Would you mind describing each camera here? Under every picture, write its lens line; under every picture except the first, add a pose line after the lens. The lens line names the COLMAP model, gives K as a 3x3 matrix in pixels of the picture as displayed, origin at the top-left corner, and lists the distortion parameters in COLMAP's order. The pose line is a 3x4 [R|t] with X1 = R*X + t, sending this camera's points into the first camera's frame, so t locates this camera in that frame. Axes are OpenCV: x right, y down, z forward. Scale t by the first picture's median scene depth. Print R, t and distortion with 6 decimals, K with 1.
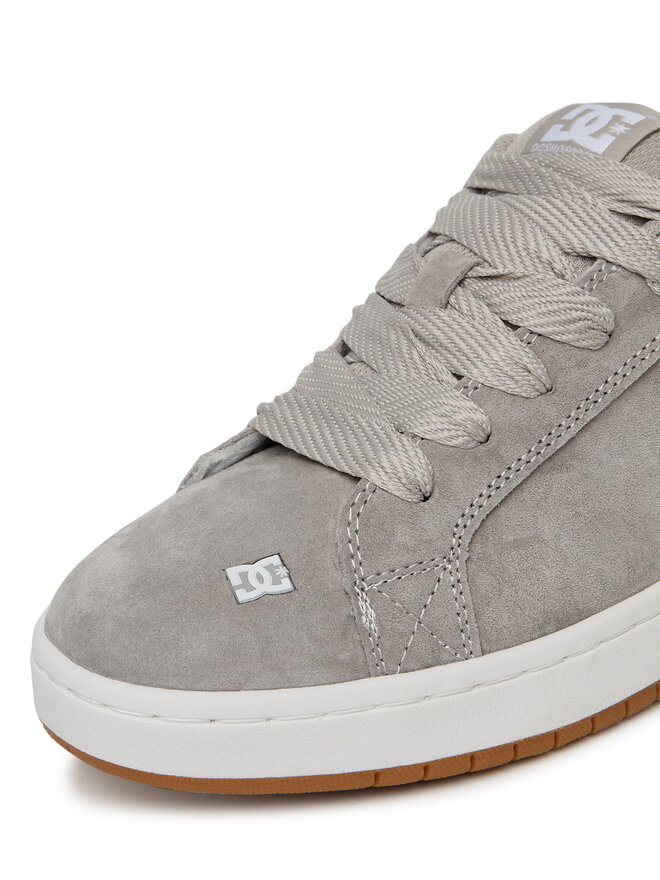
lens RADIAL K [[2116.5, 0, 334.6], [0, 2116.5, 440.2], [0, 0, 1]] dist [-0.180470, 0.000000]
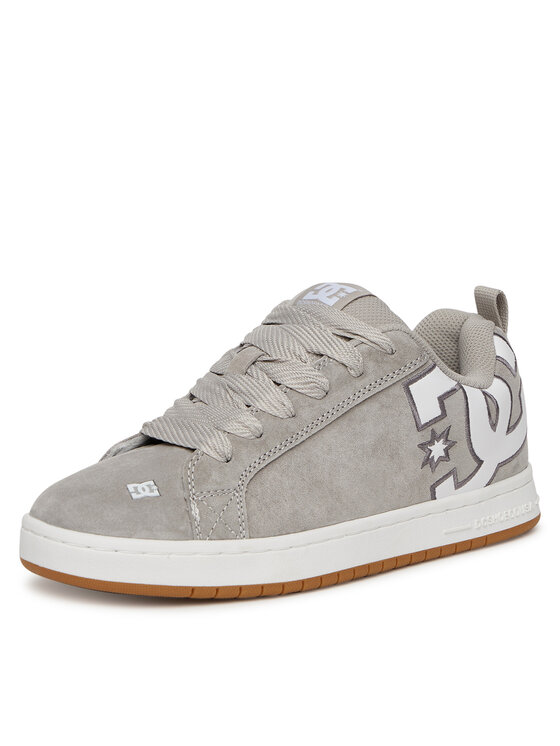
lens RADIAL K [[2214.5, 0, 278.7], [0, 2214.5, 372.8], [0, 0, 1]] dist [-0.474566, 0.000000]
pose [[0.995201, 0.083389, 0.051196, -0.022719], [-0.074123, 0.984017, -0.161915, 0.272653], [-0.063879, 0.157343, 0.985476, -1.054633]]
